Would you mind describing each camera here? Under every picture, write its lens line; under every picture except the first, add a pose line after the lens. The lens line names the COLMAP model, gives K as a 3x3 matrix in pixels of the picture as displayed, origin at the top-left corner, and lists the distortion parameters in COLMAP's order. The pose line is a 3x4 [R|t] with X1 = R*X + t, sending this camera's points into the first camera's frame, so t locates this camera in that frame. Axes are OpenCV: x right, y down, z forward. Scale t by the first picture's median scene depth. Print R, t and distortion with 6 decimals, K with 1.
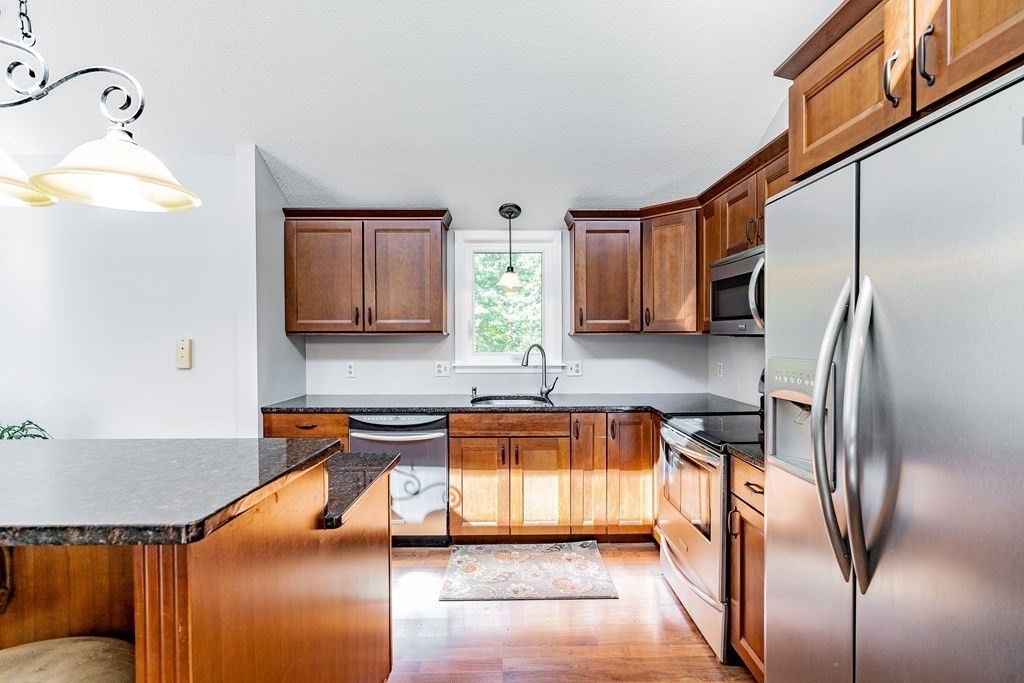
lens RADIAL K [[476.2, 0, 506.2], [0, 476.2, 334.6], [0, 0, 1]] dist [-0.004249, 0.001184]
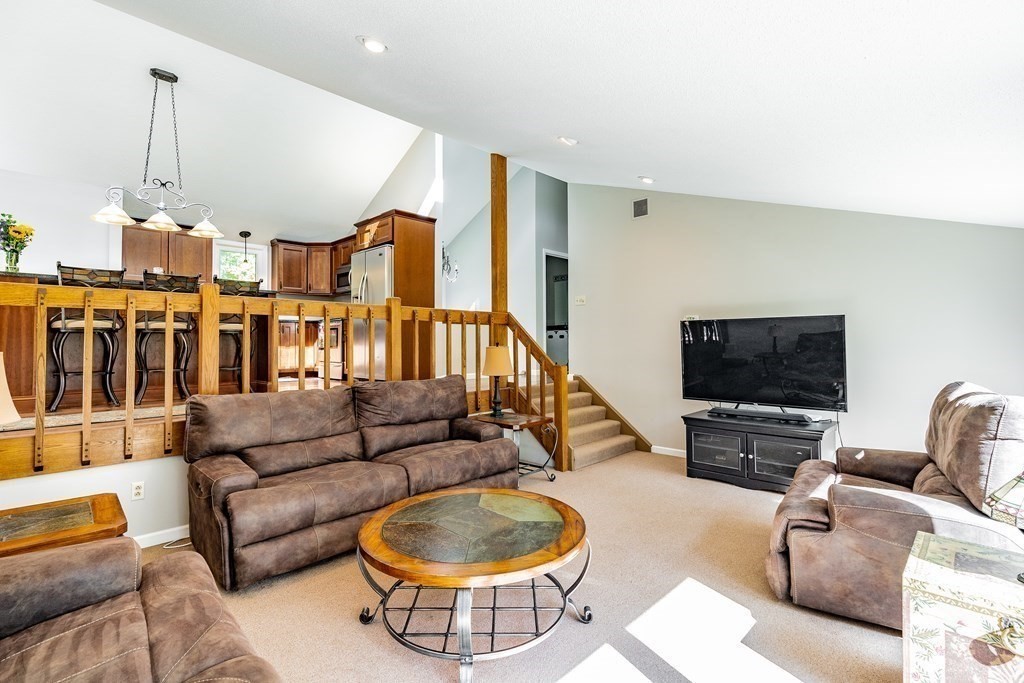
lens RADIAL K [[476.2, 0, 506.2], [0, 476.2, 334.6], [0, 0, 1]] dist [-0.004249, 0.001184]
pose [[0.707011, 0.011518, 0.707109, -0.730173], [0.003224, 0.999804, -0.019510, 0.261574], [-0.707195, 0.016074, 0.706836, -1.464102]]
